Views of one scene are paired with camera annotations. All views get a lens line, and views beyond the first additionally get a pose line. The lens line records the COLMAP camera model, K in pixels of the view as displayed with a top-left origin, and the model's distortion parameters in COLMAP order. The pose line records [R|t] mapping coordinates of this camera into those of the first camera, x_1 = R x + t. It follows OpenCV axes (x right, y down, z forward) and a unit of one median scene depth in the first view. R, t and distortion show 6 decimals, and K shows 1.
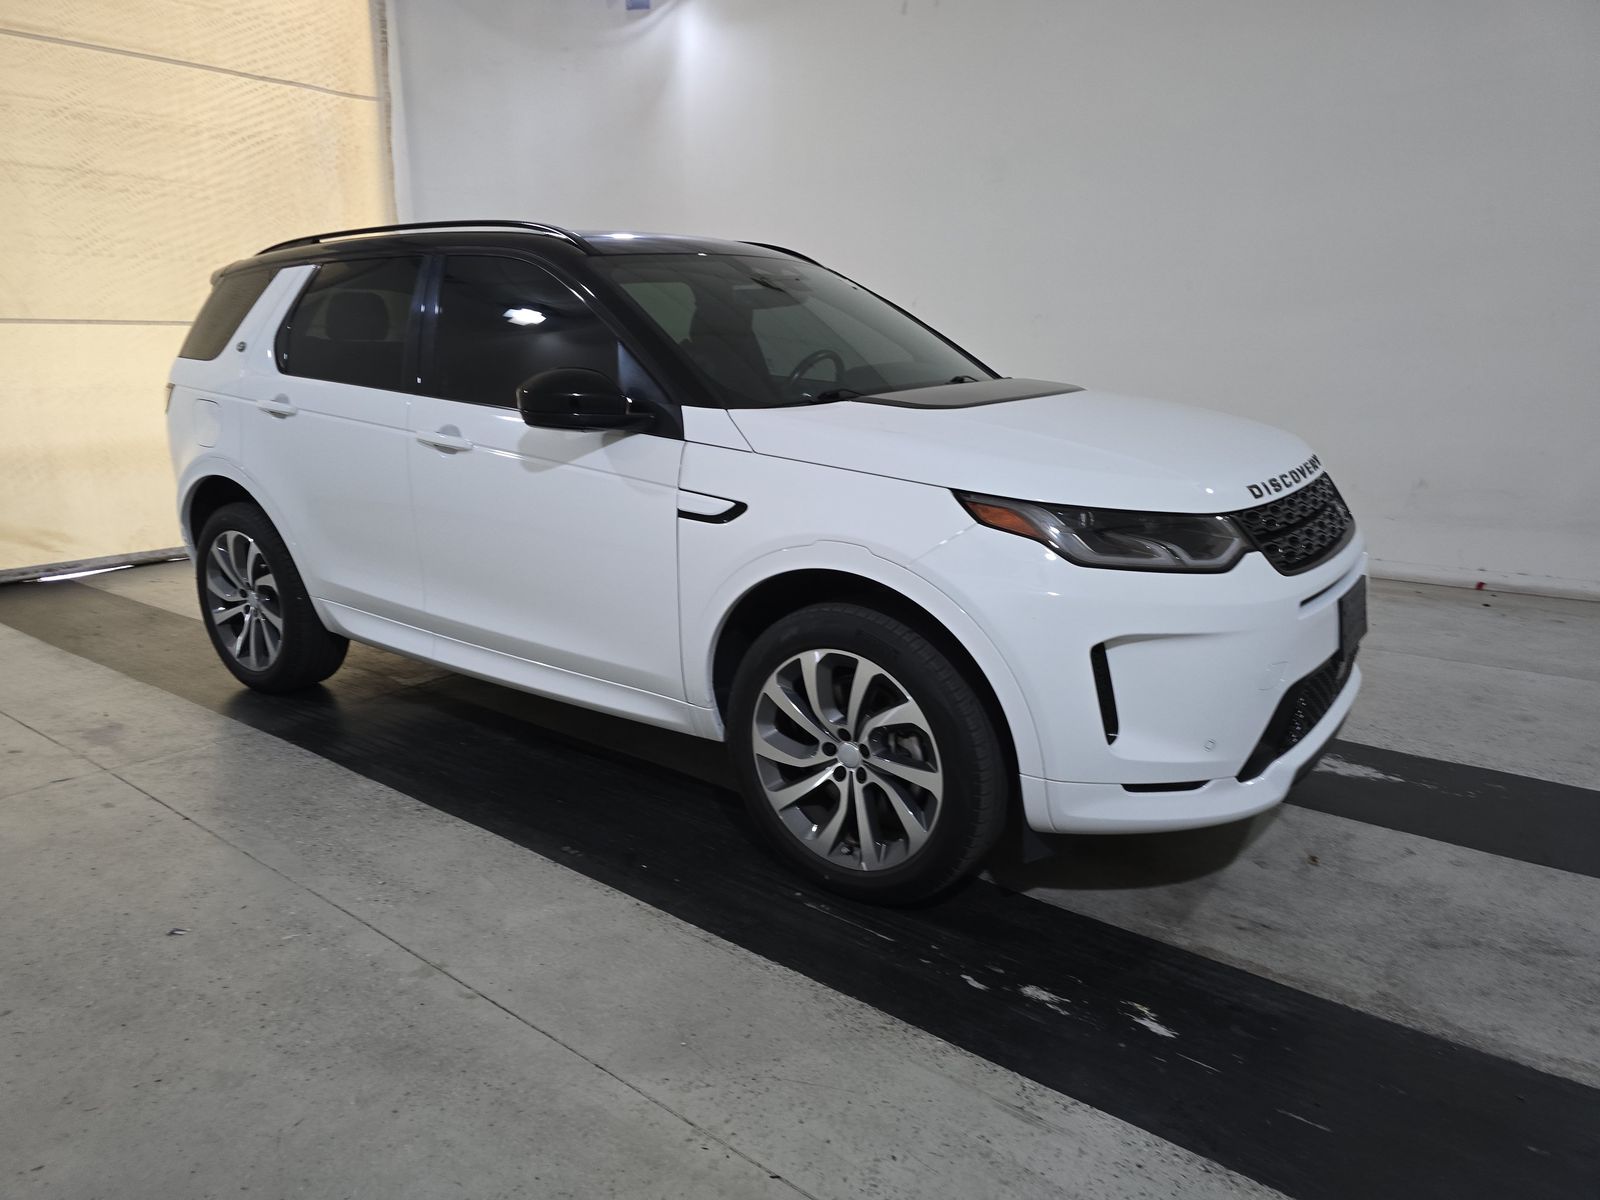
lens RADIAL K [[1069.8, 0, 800.0], [0, 1069.8, 600.0], [0, 0, 1]] dist [0.034361, -0.038710]
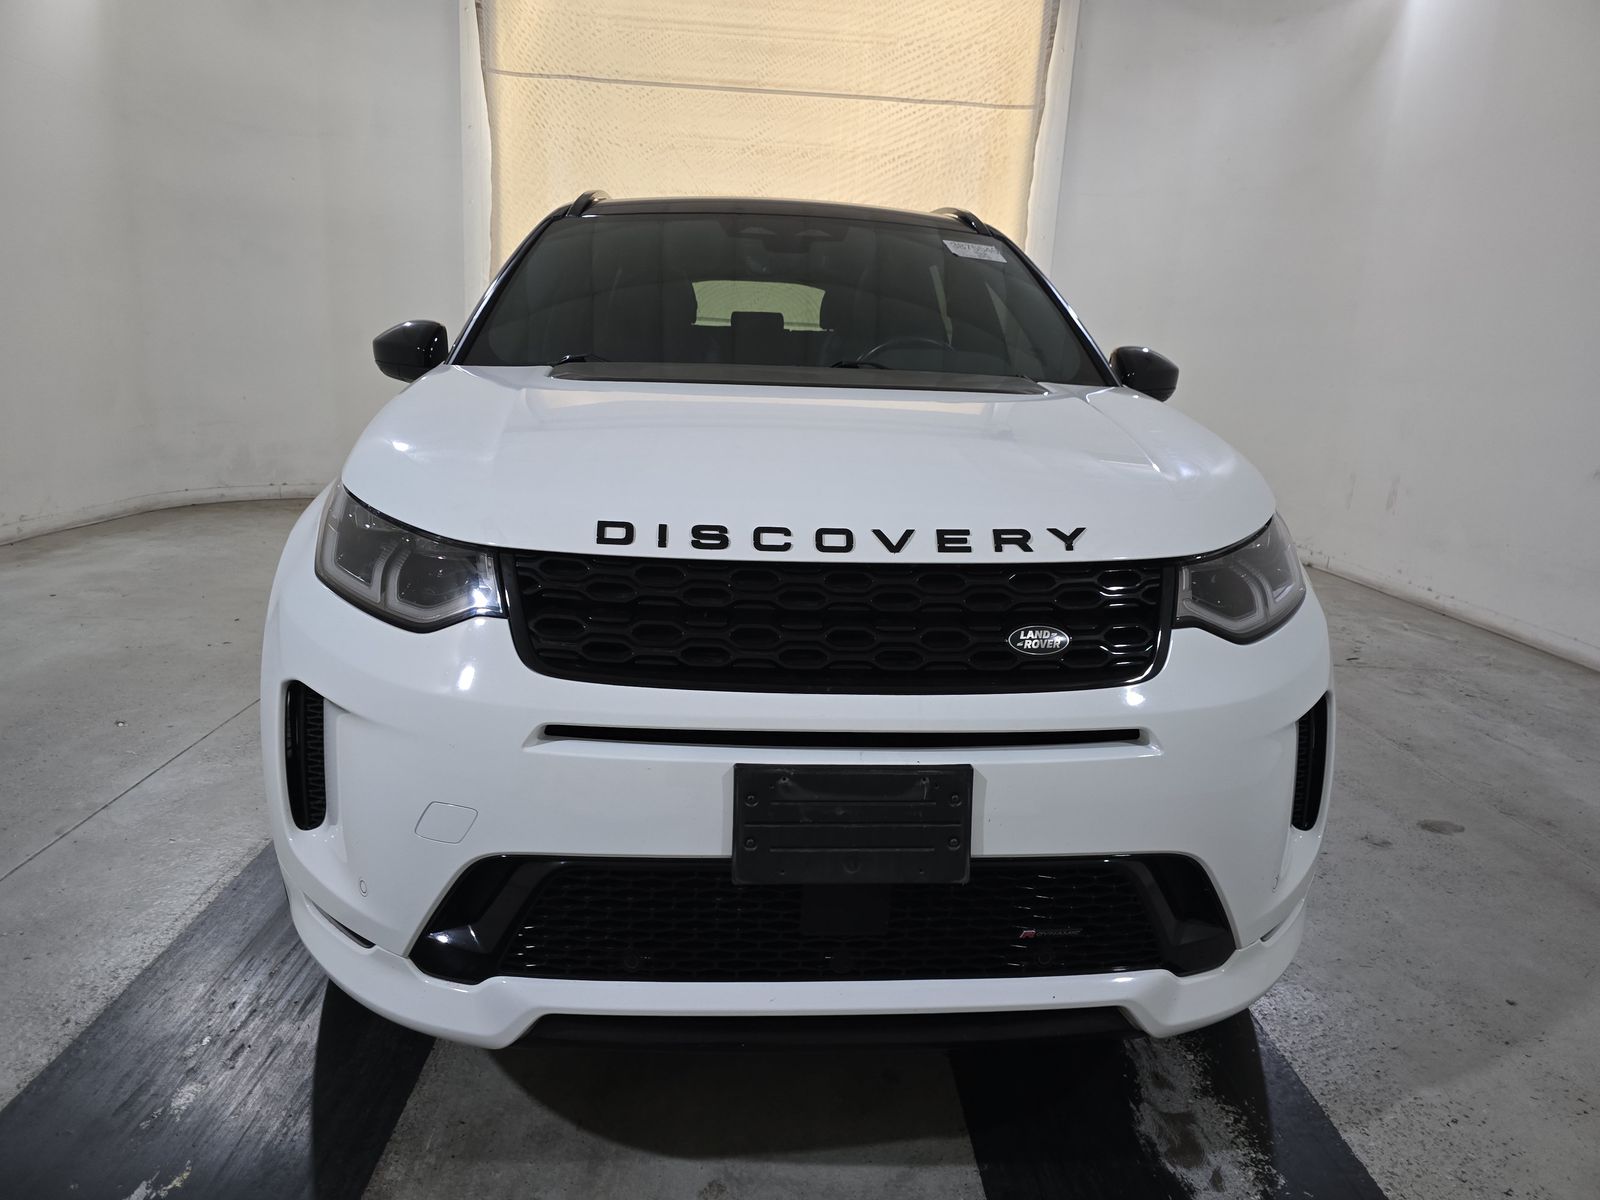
lens RADIAL K [[1069.8, 0, 800.0], [0, 1069.8, 600.0], [0, 0, 1]] dist [0.034361, -0.038710]
pose [[0.644766, 0.203182, -0.736881, 0.326821], [-0.224528, 0.971840, 0.071508, -0.045882], [0.730660, 0.119345, 0.672230, 0.243657]]
